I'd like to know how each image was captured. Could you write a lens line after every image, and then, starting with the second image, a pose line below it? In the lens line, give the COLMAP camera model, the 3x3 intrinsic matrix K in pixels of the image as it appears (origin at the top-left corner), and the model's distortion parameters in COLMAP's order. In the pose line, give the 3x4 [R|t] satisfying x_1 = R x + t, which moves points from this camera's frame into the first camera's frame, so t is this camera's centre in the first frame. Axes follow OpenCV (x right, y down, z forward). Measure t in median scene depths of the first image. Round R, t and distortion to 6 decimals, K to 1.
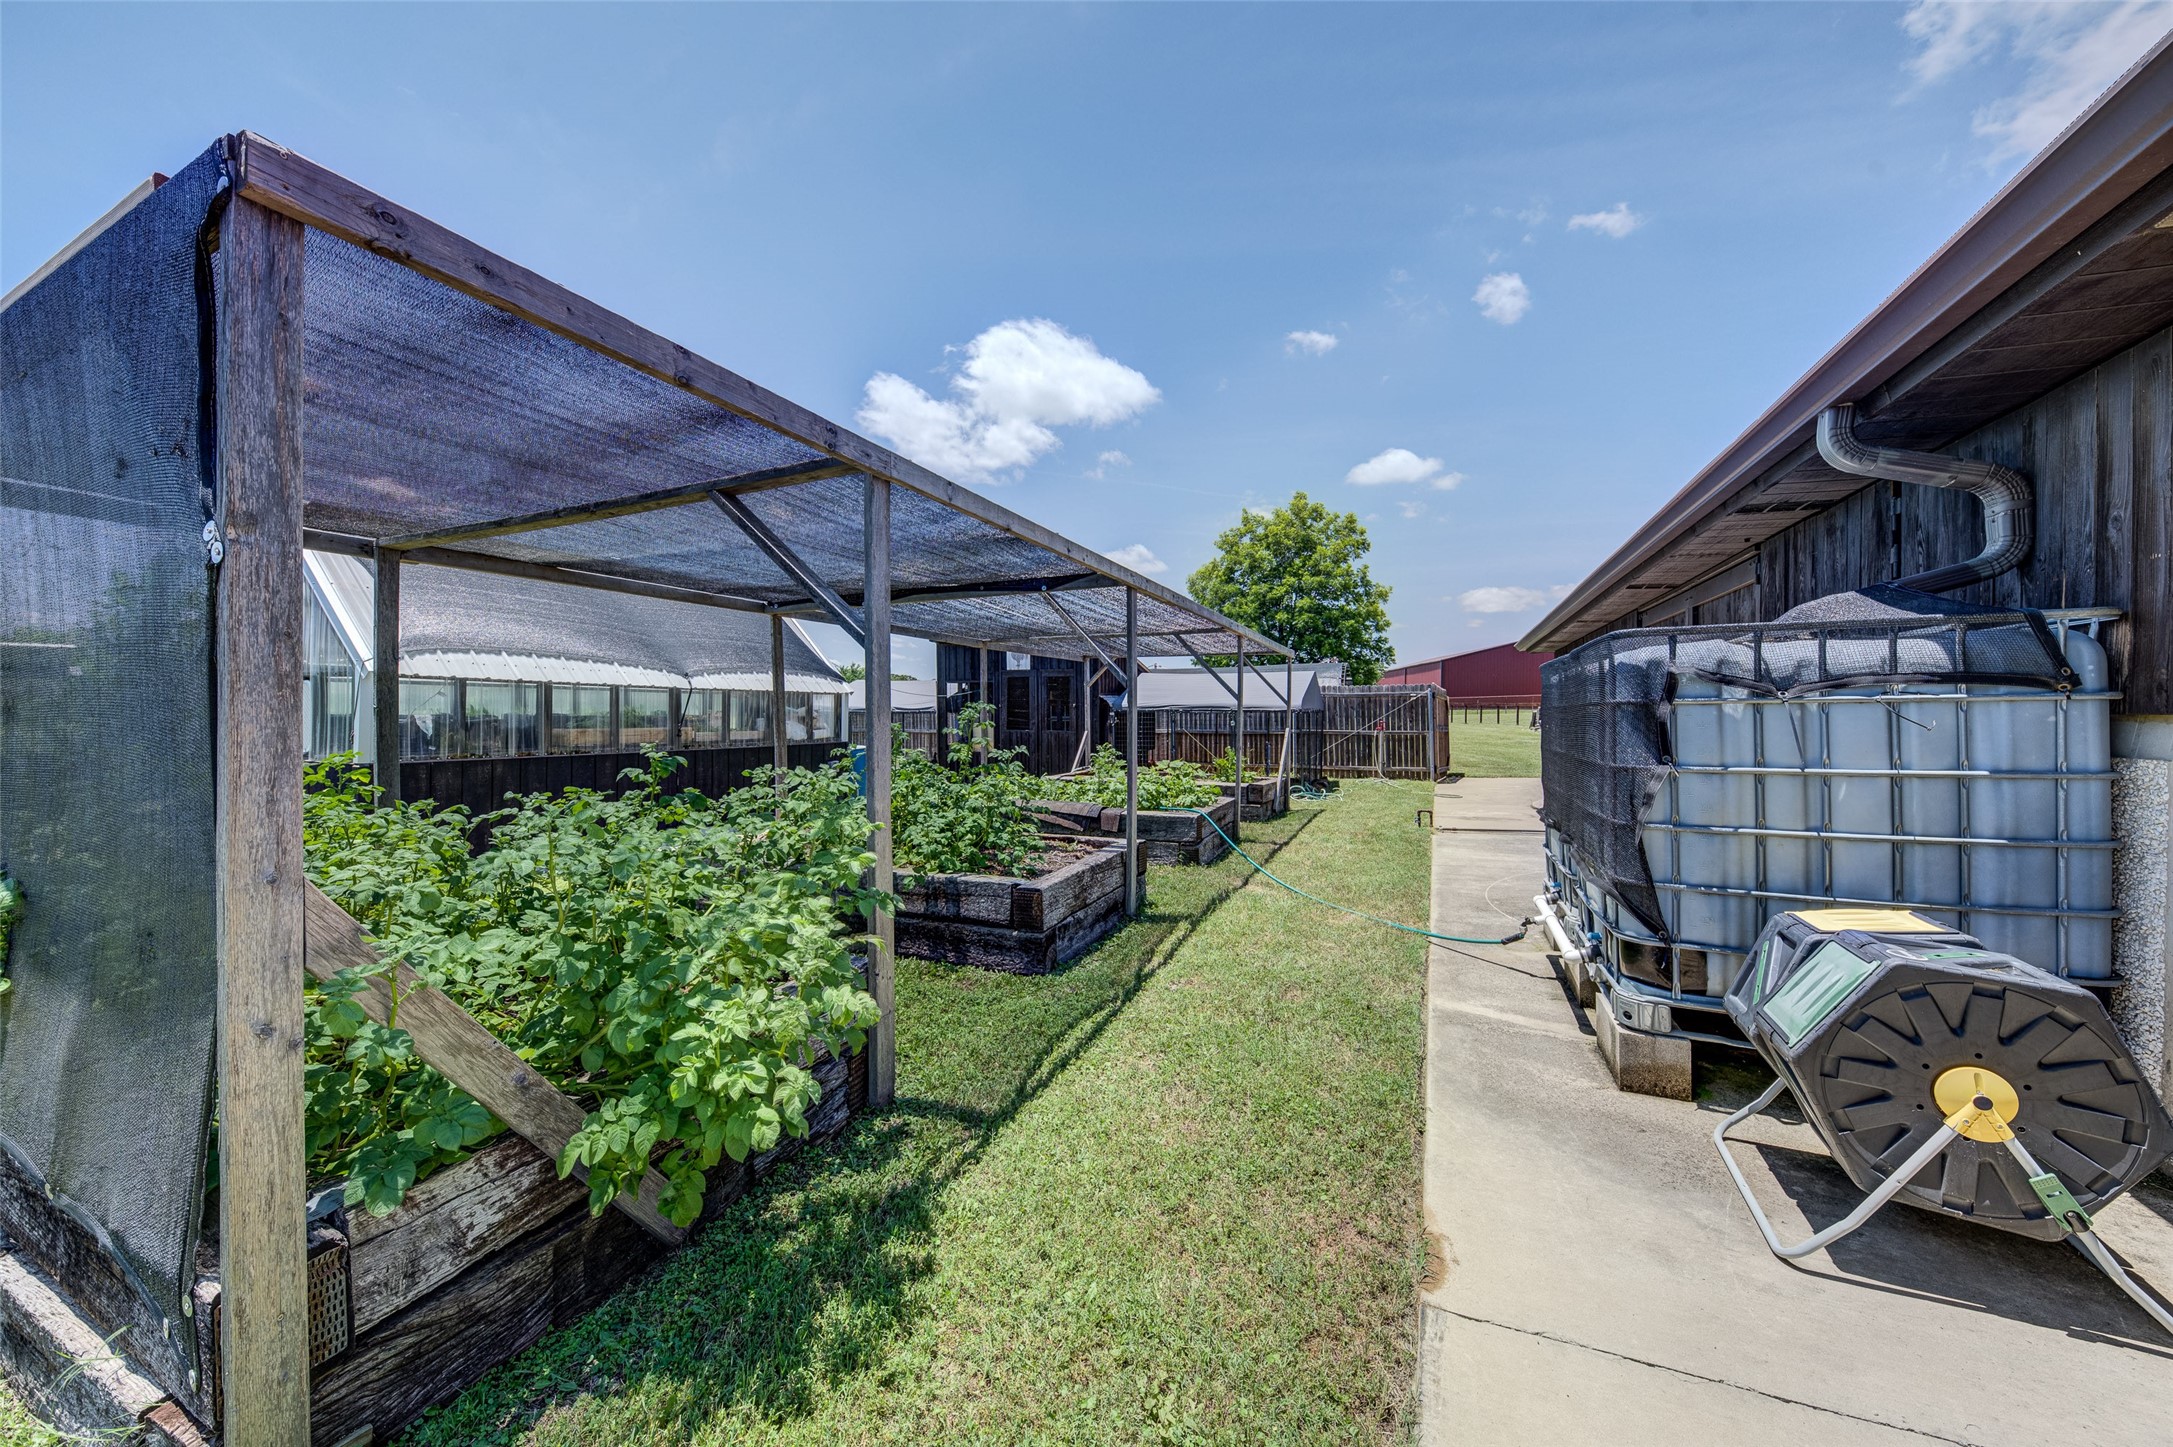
lens RADIAL K [[780.1, 0, 1086.5], [0, 780.1, 723.5], [0, 0, 1]] dist [0.000225, 0.000029]
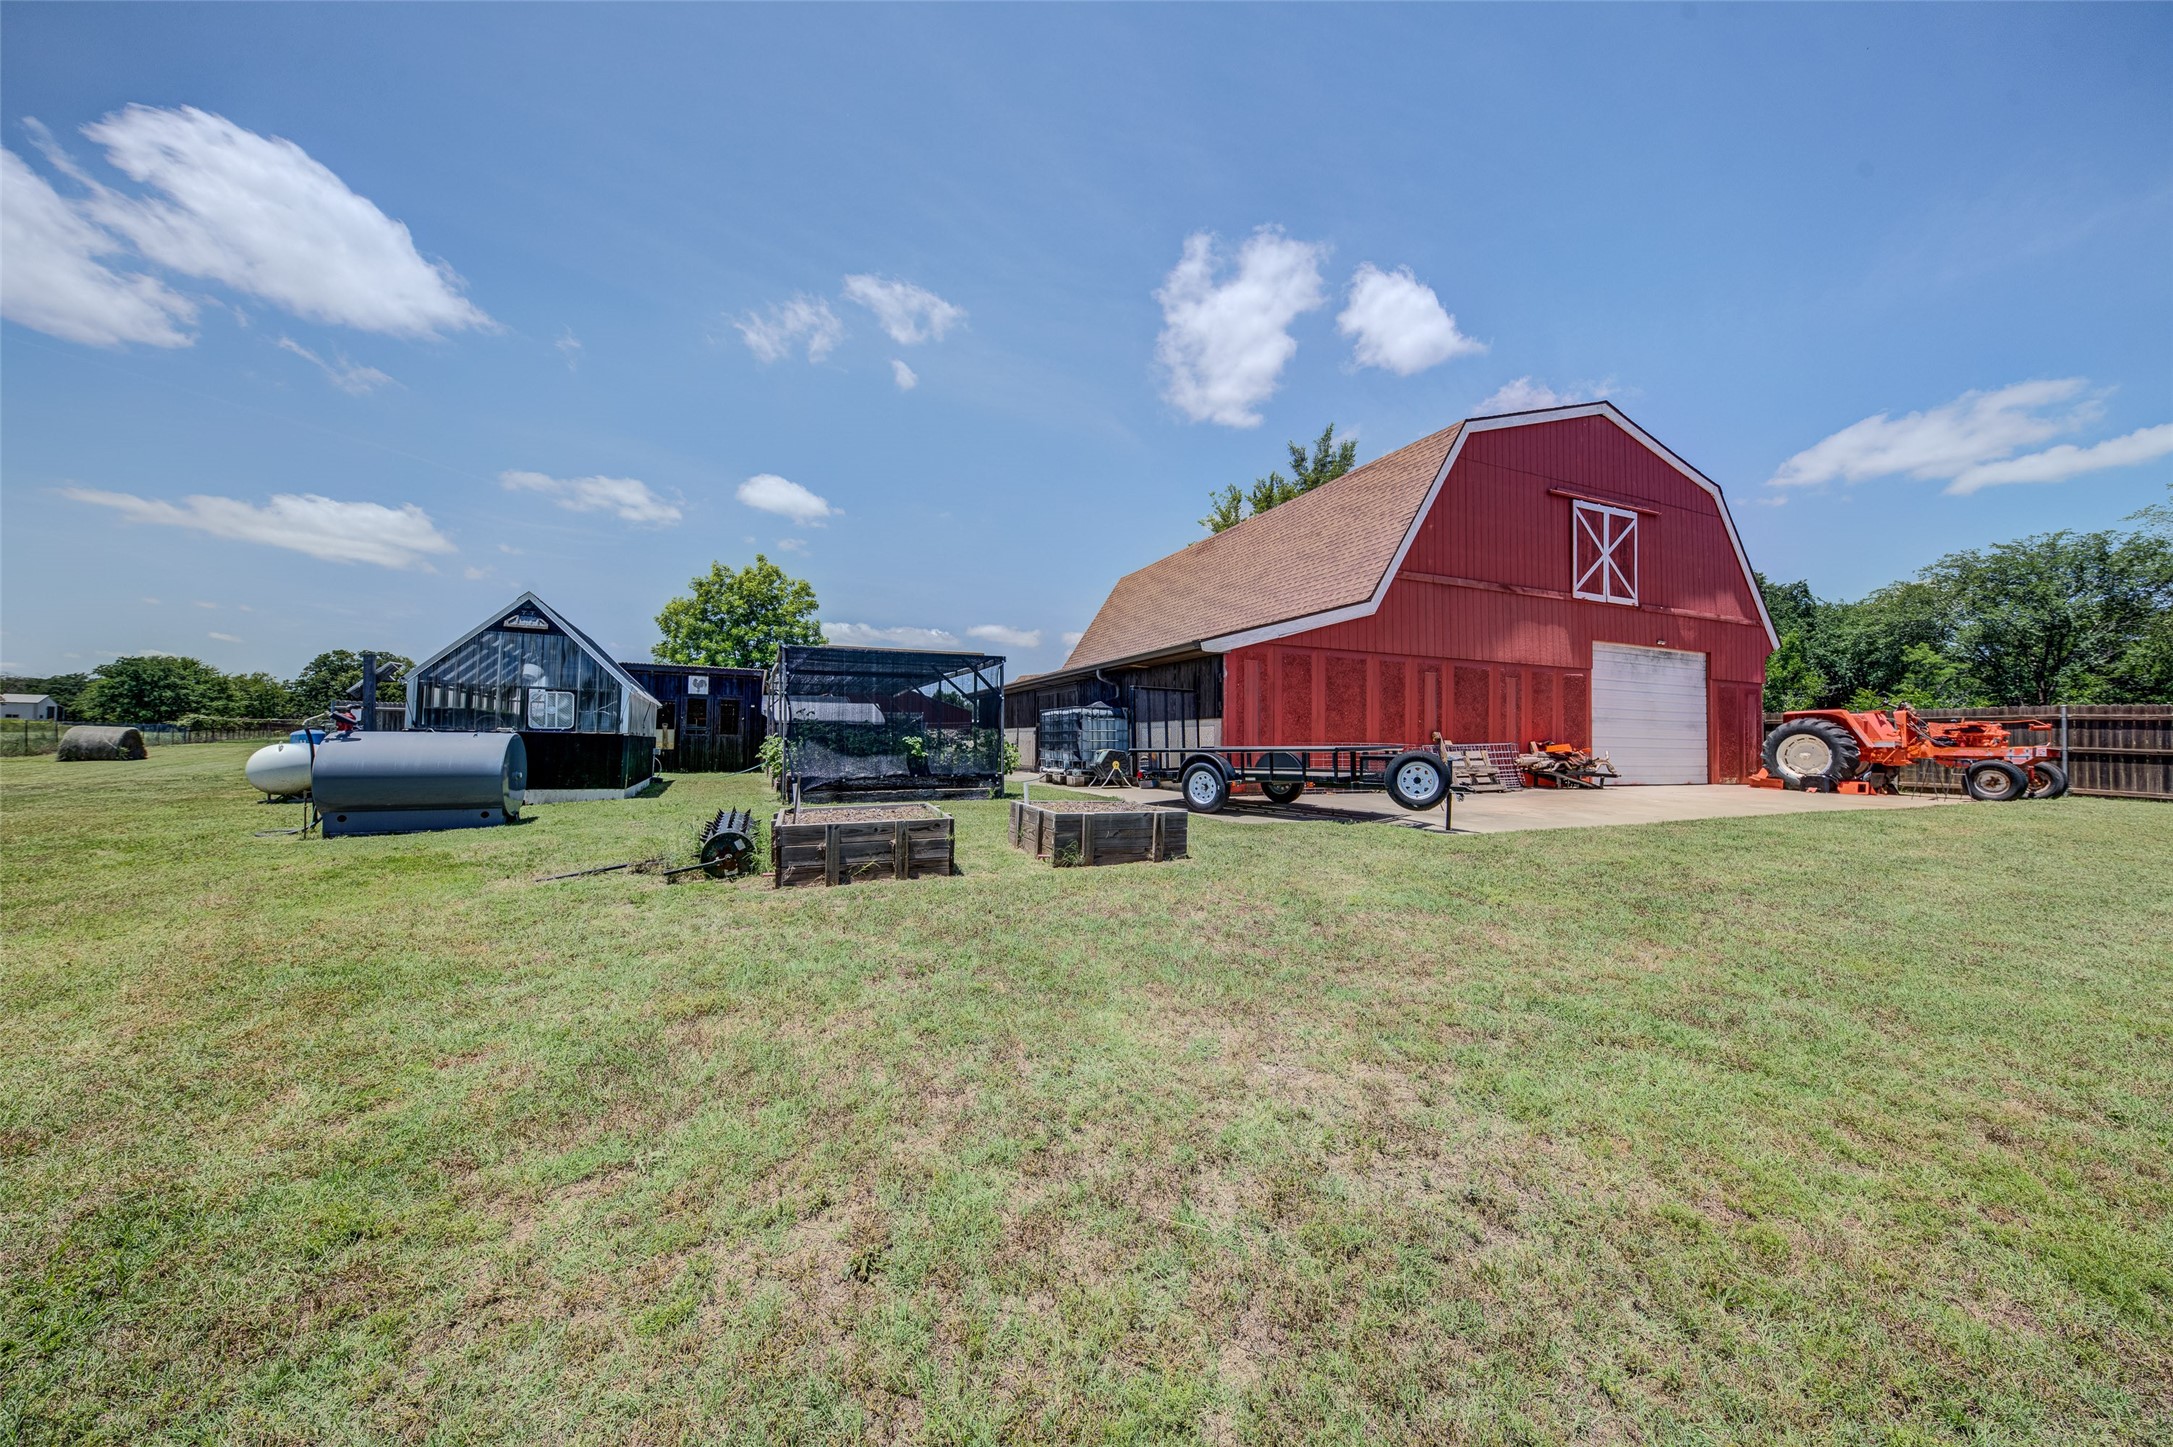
lens RADIAL K [[780.1, 0, 1086.5], [0, 780.1, 723.5], [0, 0, 1]] dist [0.000225, 0.000029]
pose [[0.688562, 0.011753, 0.725082, -0.678191], [0.009455, 0.999638, -0.025181, 0.029223], [-0.725116, 0.024195, 0.688202, -0.598155]]
